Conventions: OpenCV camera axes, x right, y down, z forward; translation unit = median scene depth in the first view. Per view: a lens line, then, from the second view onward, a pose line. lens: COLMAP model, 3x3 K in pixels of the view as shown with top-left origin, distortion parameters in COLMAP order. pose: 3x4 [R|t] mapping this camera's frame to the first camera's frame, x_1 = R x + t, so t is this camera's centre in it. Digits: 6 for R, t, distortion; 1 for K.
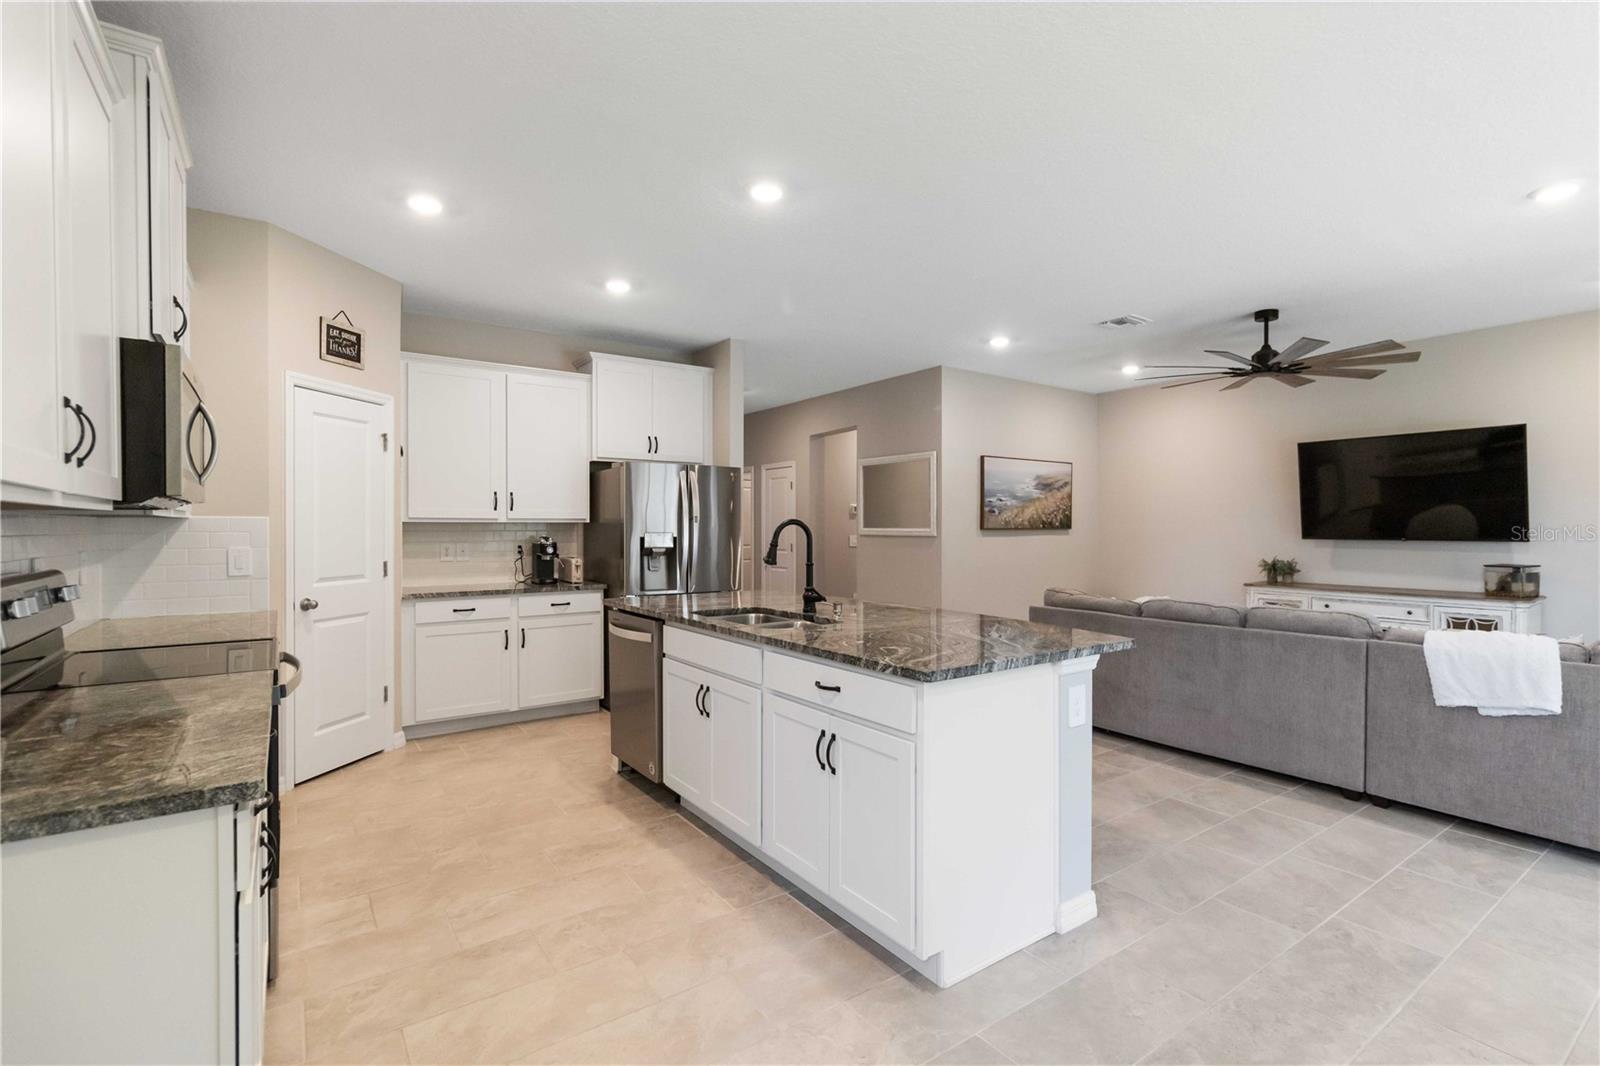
lens RADIAL K [[744.6, 0, 820.2], [0, 744.6, 532.4], [0, 0, 1]] dist [0.002397, 0.000358]
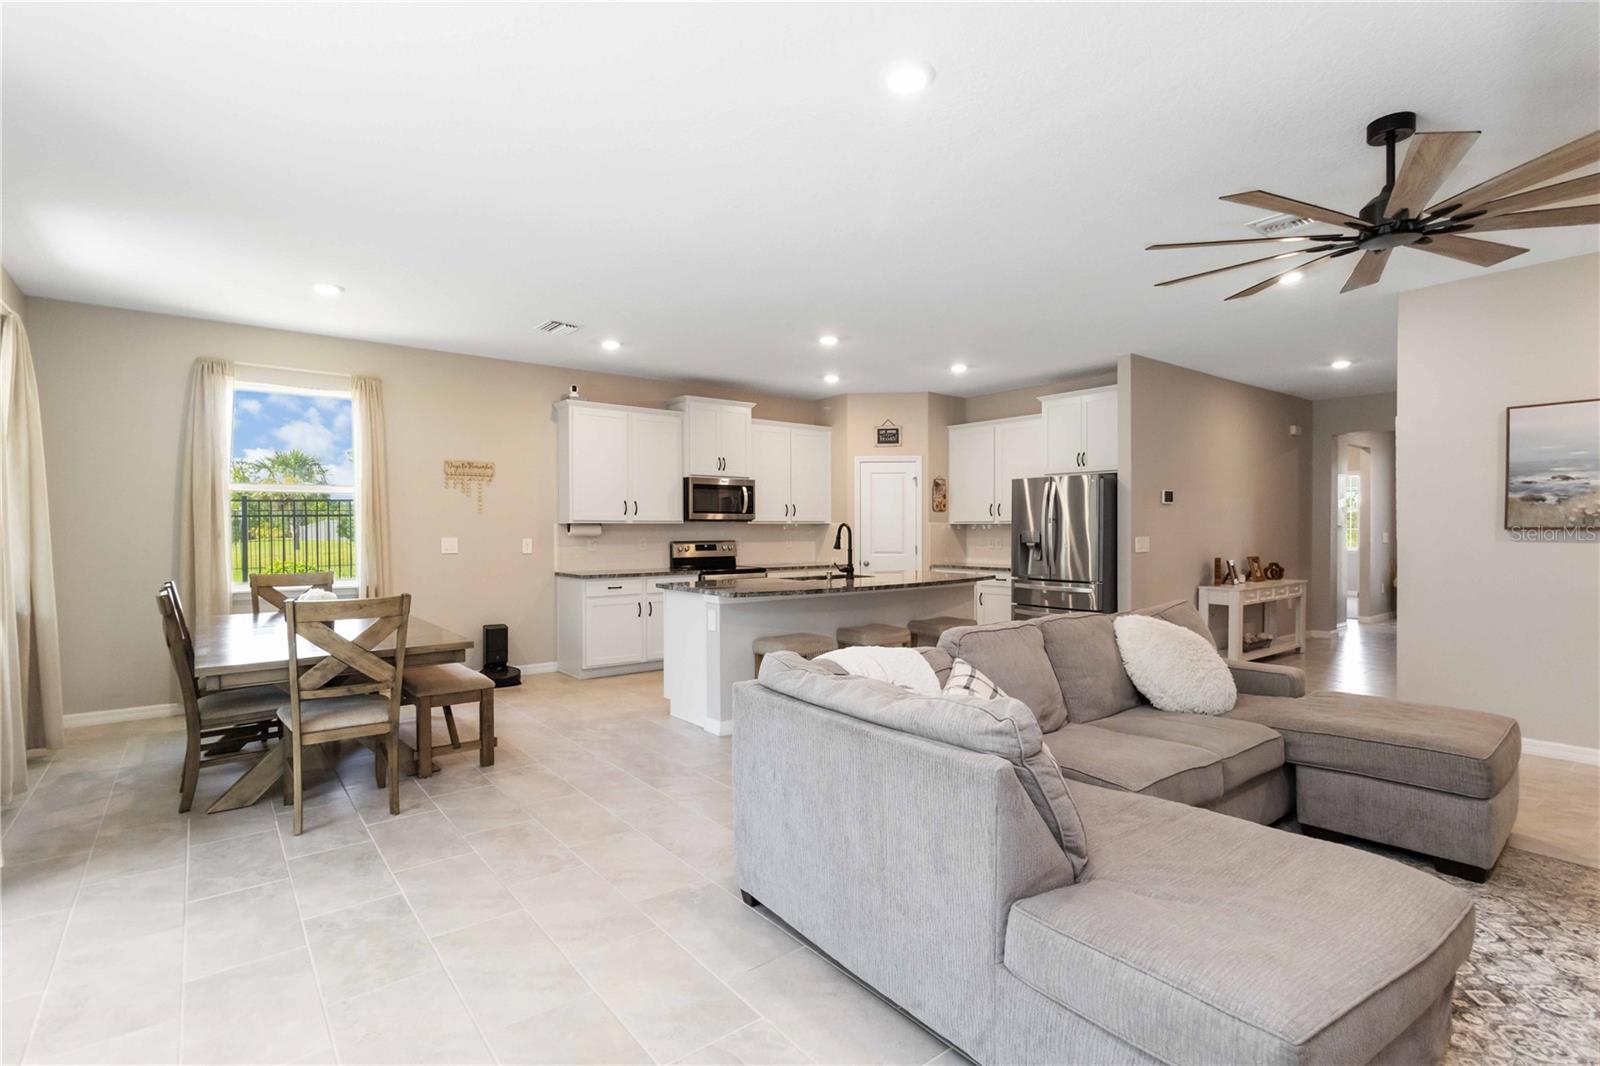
lens RADIAL K [[771.2, 0, 822.1], [0, 771.2, 535.4], [0, 0, 1]] dist [0.009041, 0.000661]
pose [[0.052653, 0.010922, -0.998553, 1.159436], [-0.004226, 0.999934, 0.010714, -0.005211], [0.998604, 0.003655, 0.052695, 0.578636]]
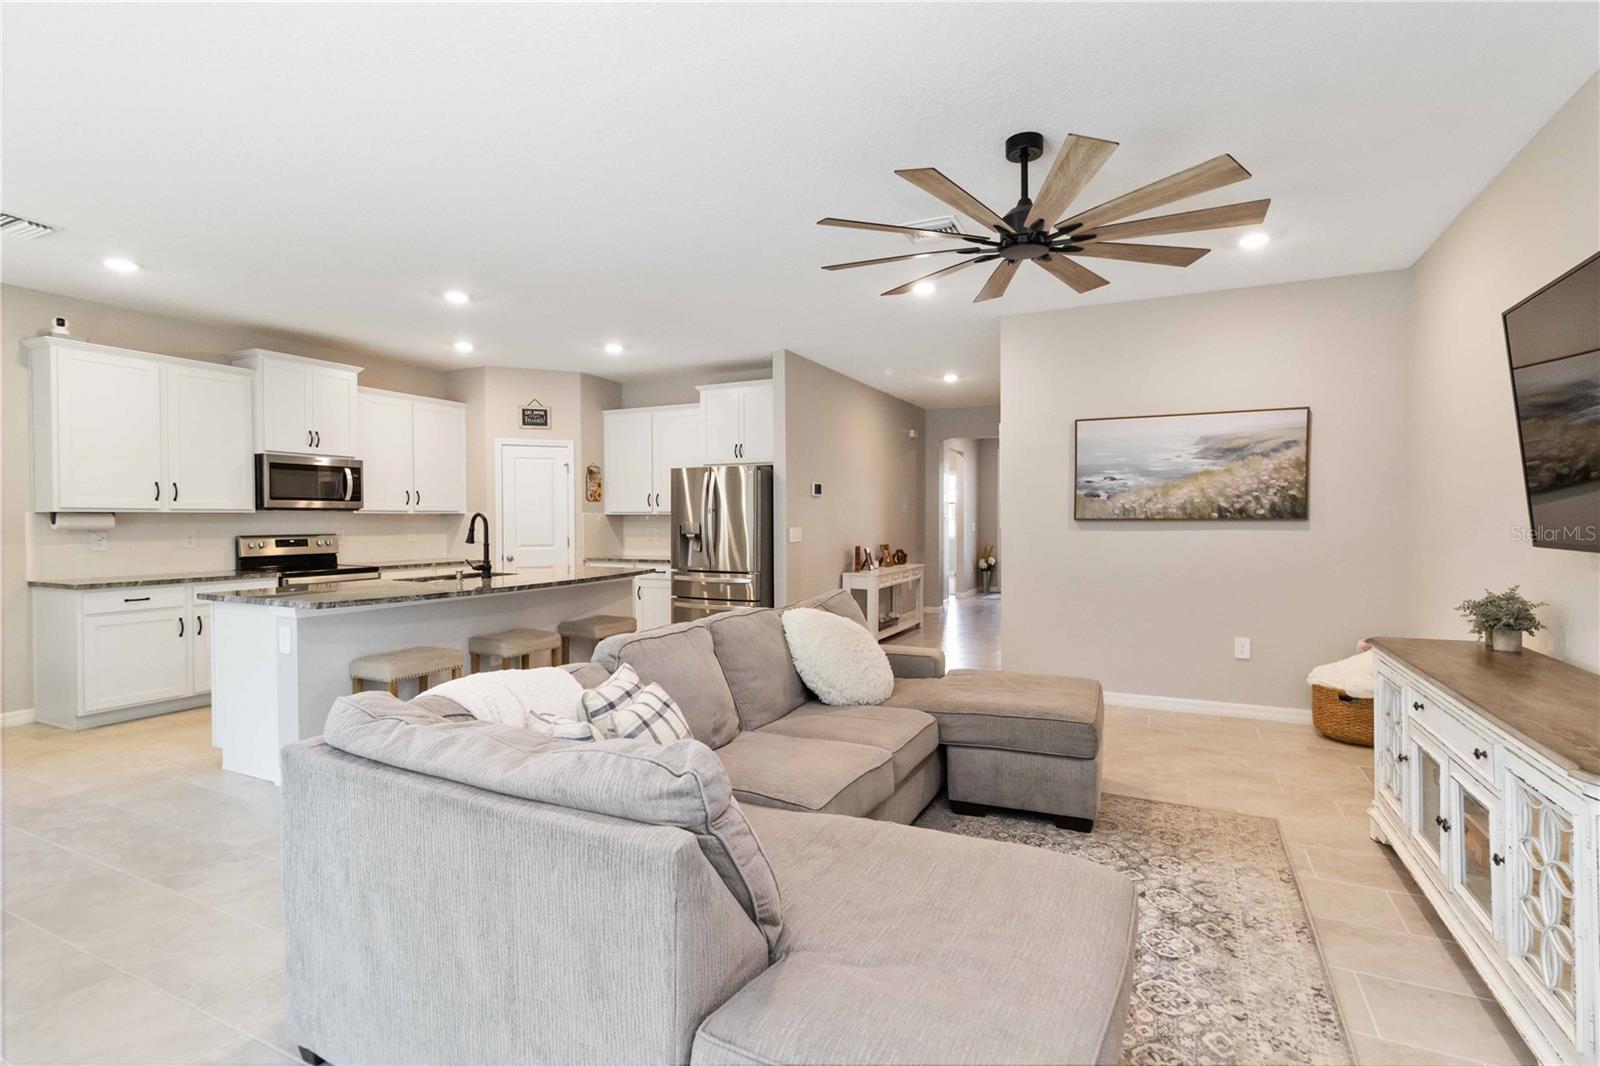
lens RADIAL K [[744.6, 0, 820.2], [0, 744.6, 532.4], [0, 0, 1]] dist [0.002397, 0.000358]
pose [[0.477781, 0.017457, -0.878305, 1.052939], [-0.004701, 0.999839, 0.017315, -0.005012], [0.878466, -0.004144, 0.477787, 0.601184]]
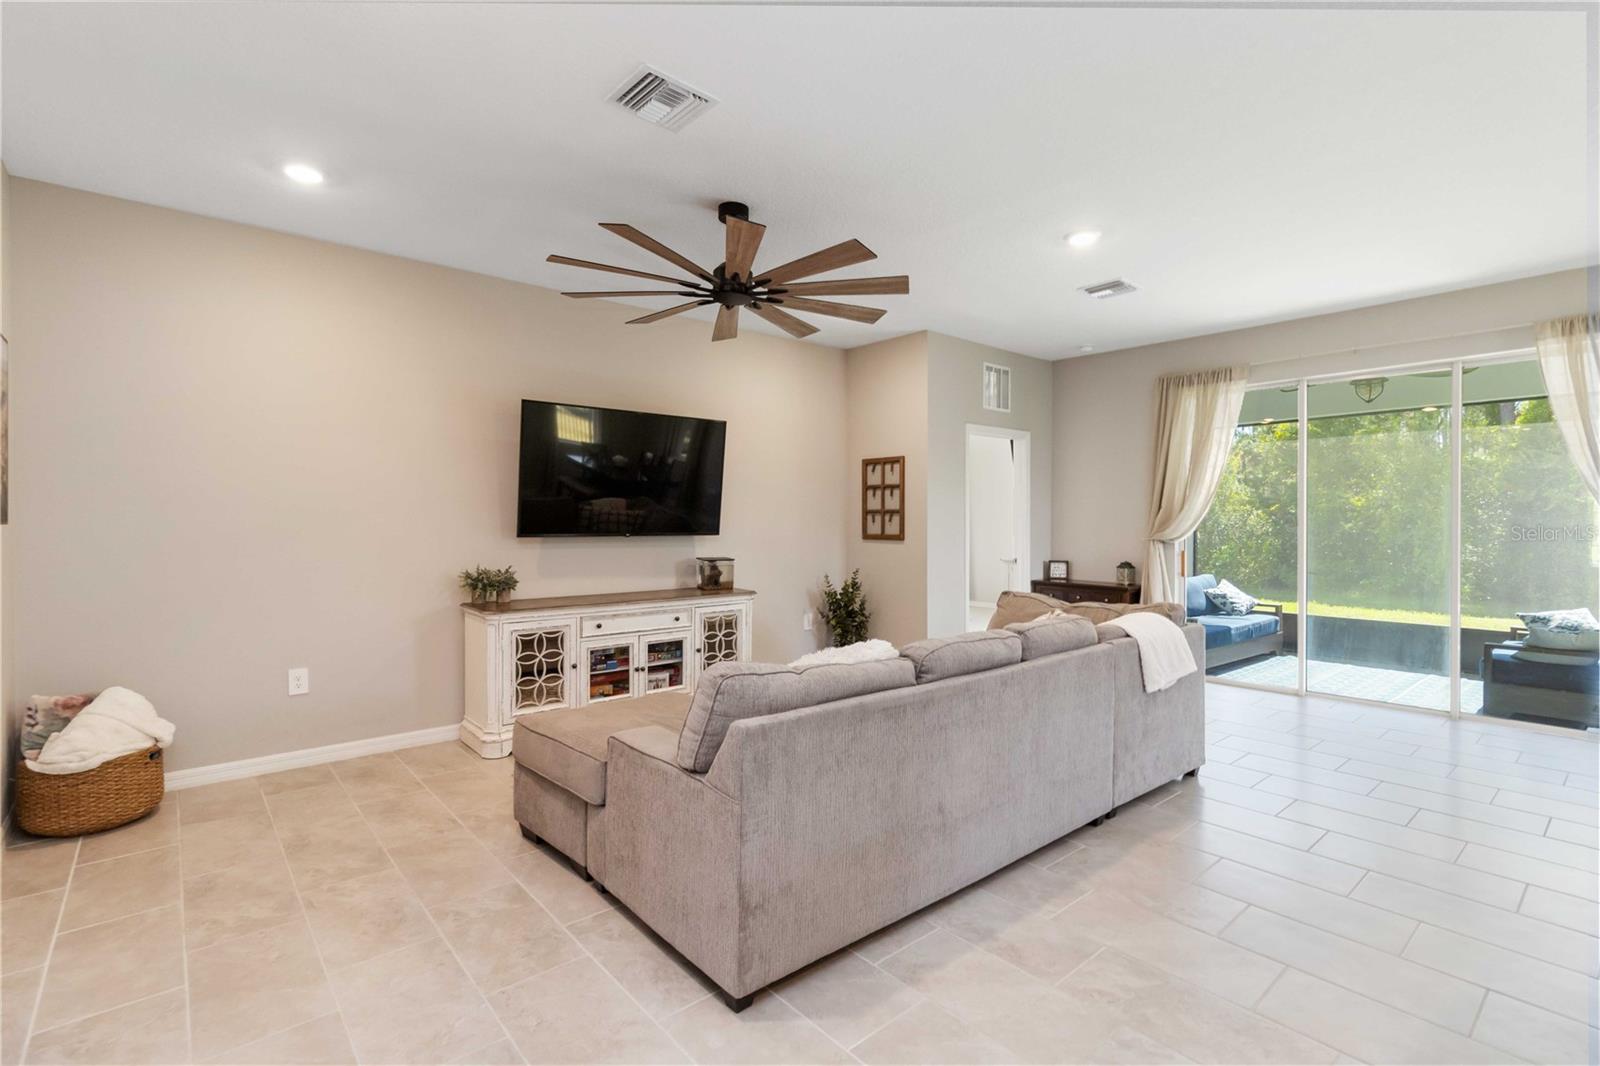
lens RADIAL K [[750.3, 0, 818.5], [0, 750.3, 522.7], [0, 0, 1]] dist [0.003770, 0.000548]
pose [[-0.094433, -0.004606, 0.995521, -0.109374], [0.007659, 0.999956, 0.005353, -0.009406], [-0.995502, 0.008130, -0.094394, 1.009777]]
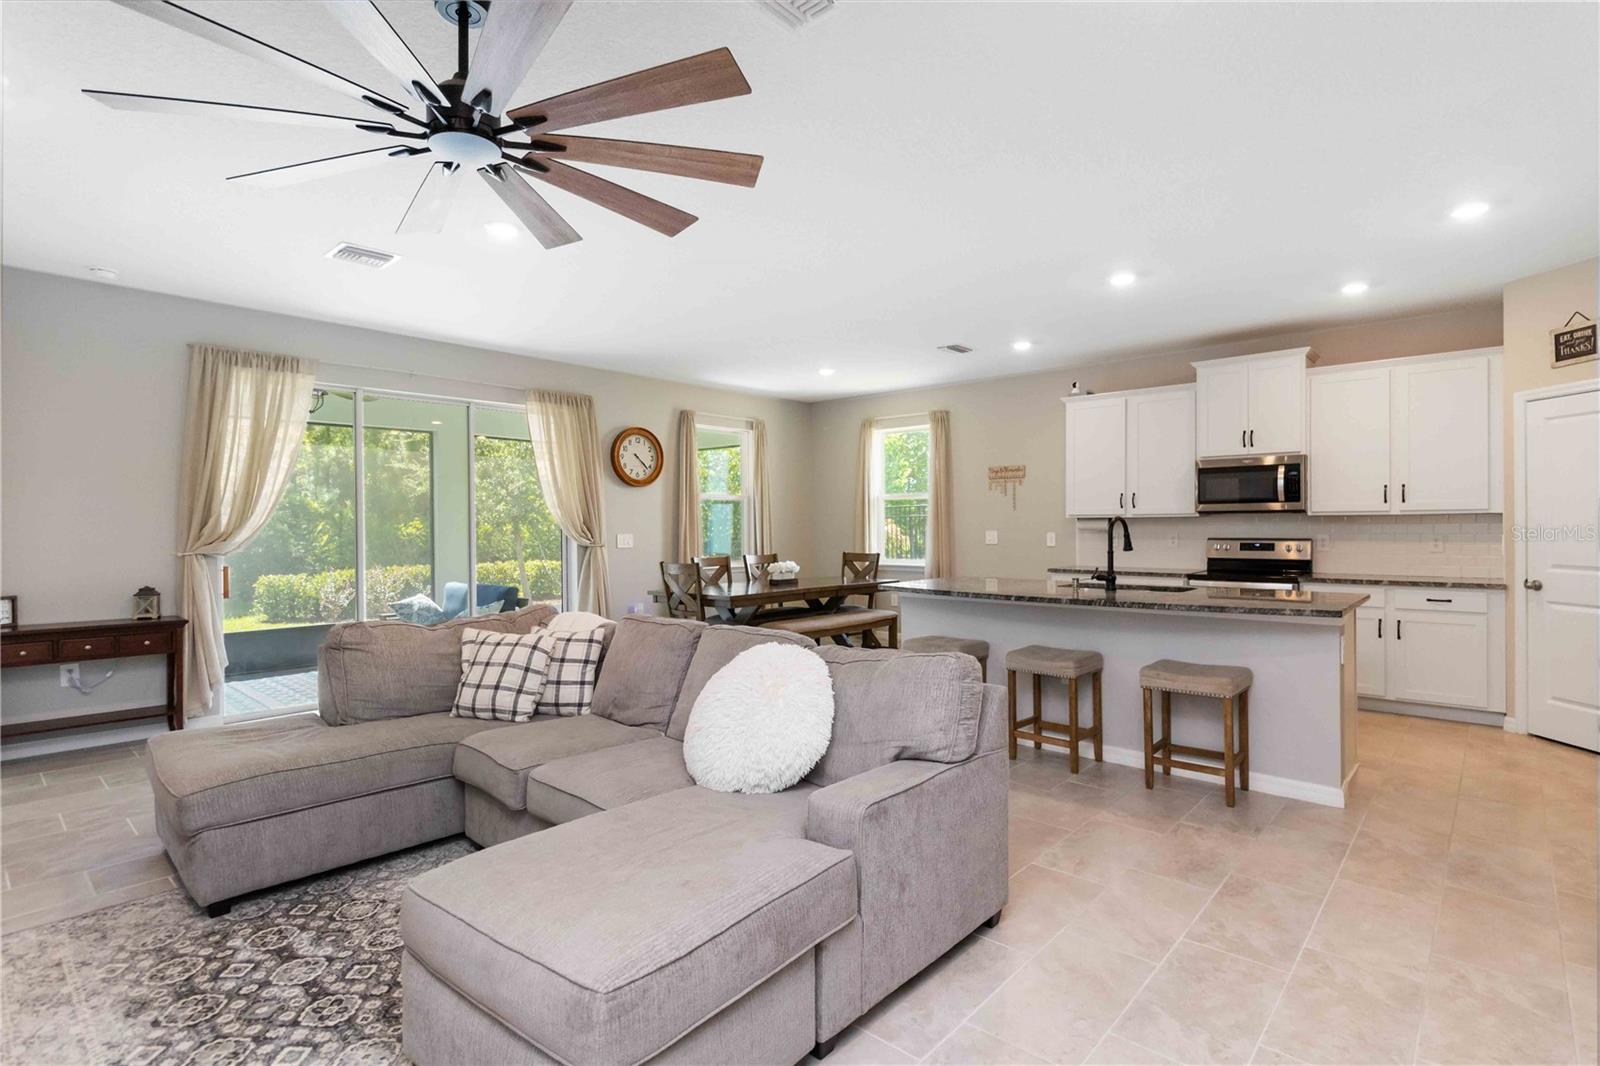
lens RADIAL K [[767.9, 0, 822.3], [0, 767.9, 530.4], [0, 0, 1]] dist [-0.002463, -0.000922]
pose [[-0.974106, 0.008658, -0.225927, 0.515213], [0.005690, 0.999889, 0.013784, -0.009328], [0.226022, 0.012142, -0.974047, 1.467469]]
